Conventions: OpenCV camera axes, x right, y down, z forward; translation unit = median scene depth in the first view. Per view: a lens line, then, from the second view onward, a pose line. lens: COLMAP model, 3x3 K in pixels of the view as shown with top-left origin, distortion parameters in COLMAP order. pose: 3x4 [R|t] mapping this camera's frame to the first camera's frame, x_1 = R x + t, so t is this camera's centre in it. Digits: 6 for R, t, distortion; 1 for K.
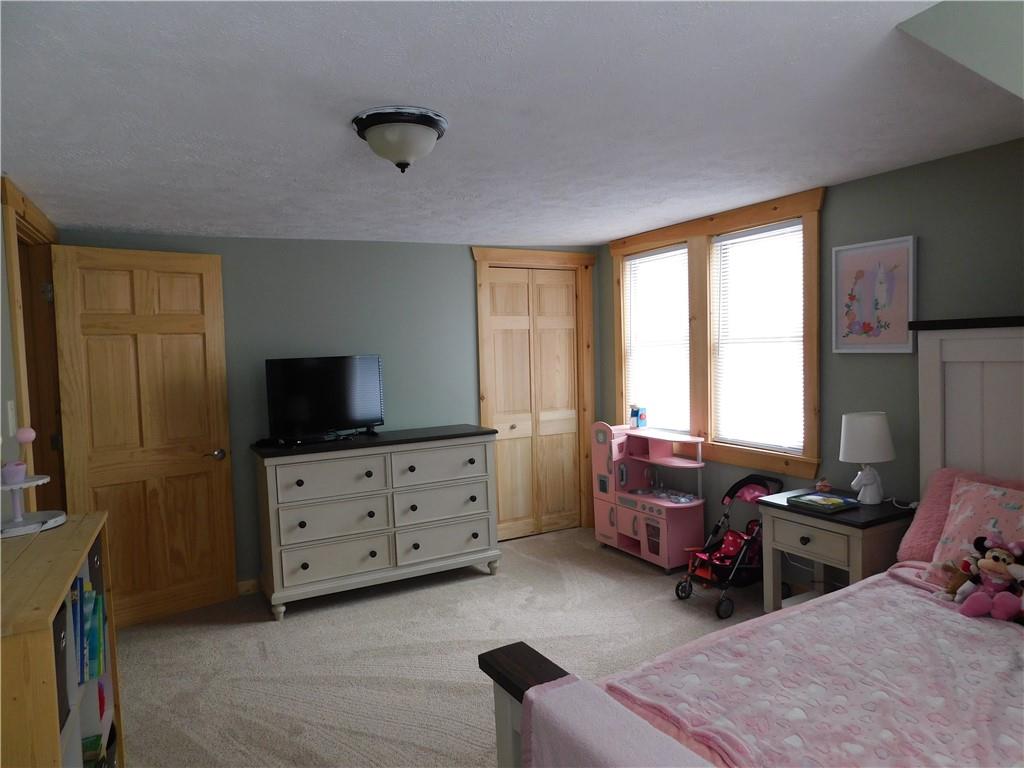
lens RADIAL K [[687.4, 0, 512.0], [0, 687.4, 384.0], [0, 0, 1]] dist [-0.035408, 0.000120]
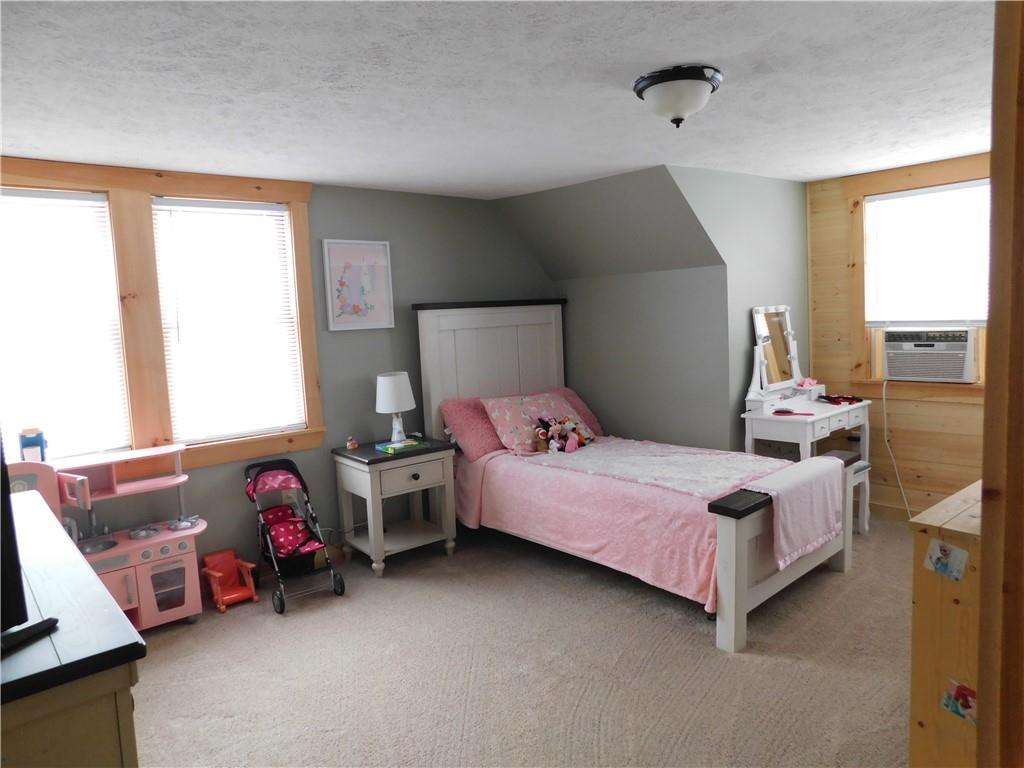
lens RADIAL K [[687.4, 0, 512.0], [0, 687.4, 384.0], [0, 0, 1]] dist [-0.035408, 0.000120]
pose [[-0.222950, -0.057008, 0.973162, -0.741511], [0.105609, 0.991001, 0.082248, -0.019850], [-0.969092, 0.121112, -0.214923, 0.981906]]
